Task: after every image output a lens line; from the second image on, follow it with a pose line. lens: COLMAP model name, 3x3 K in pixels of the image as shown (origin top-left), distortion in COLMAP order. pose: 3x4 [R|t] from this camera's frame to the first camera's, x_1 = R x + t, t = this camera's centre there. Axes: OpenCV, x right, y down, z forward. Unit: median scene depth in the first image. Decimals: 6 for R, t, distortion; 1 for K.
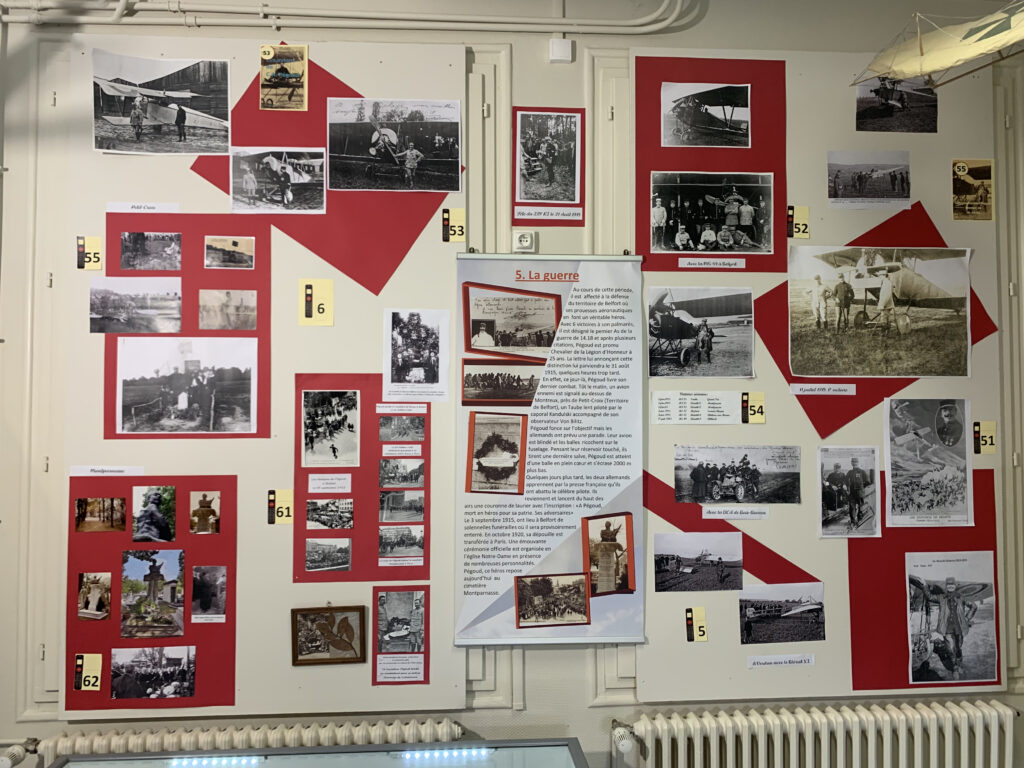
lens RADIAL K [[775.1, 0, 513.4], [0, 775.1, 387.8], [0, 0, 1]] dist [0.015688, -0.010827]
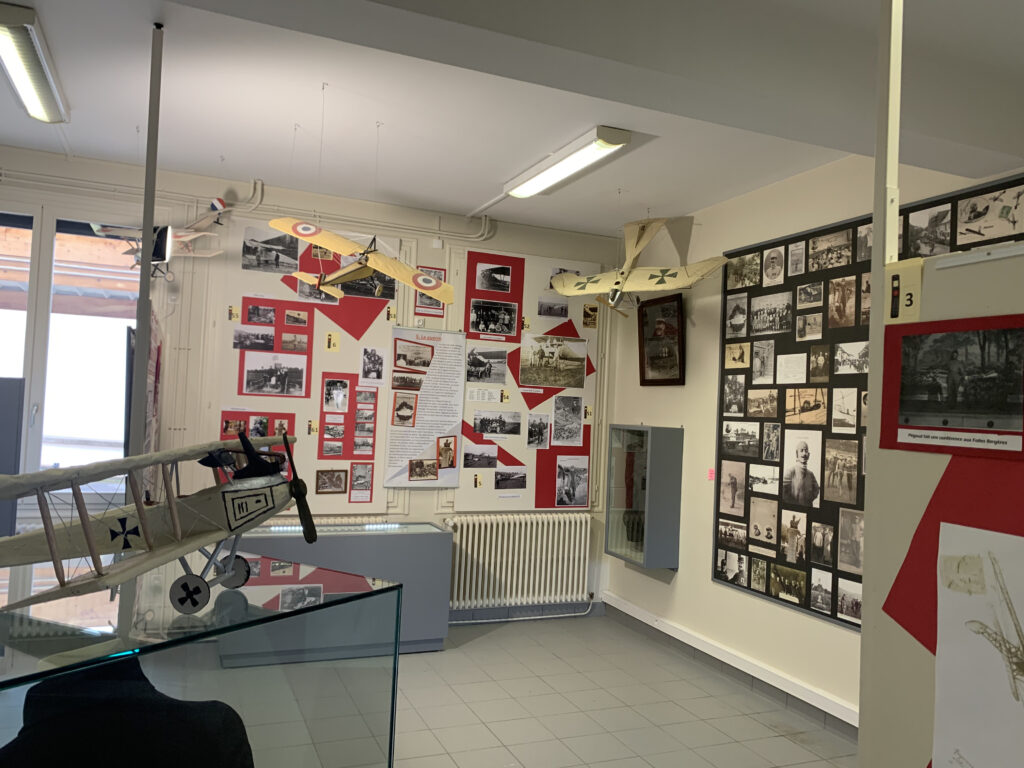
lens RADIAL K [[775.1, 0, 511.4], [0, 775.1, 384.4], [0, 0, 1]] dist [0.015688, -0.010827]
pose [[0.944494, 0.056863, 0.323571, -0.494070], [-0.059497, 0.998227, -0.001755, -0.009519], [-0.323097, -0.017594, 0.946202, -1.405790]]
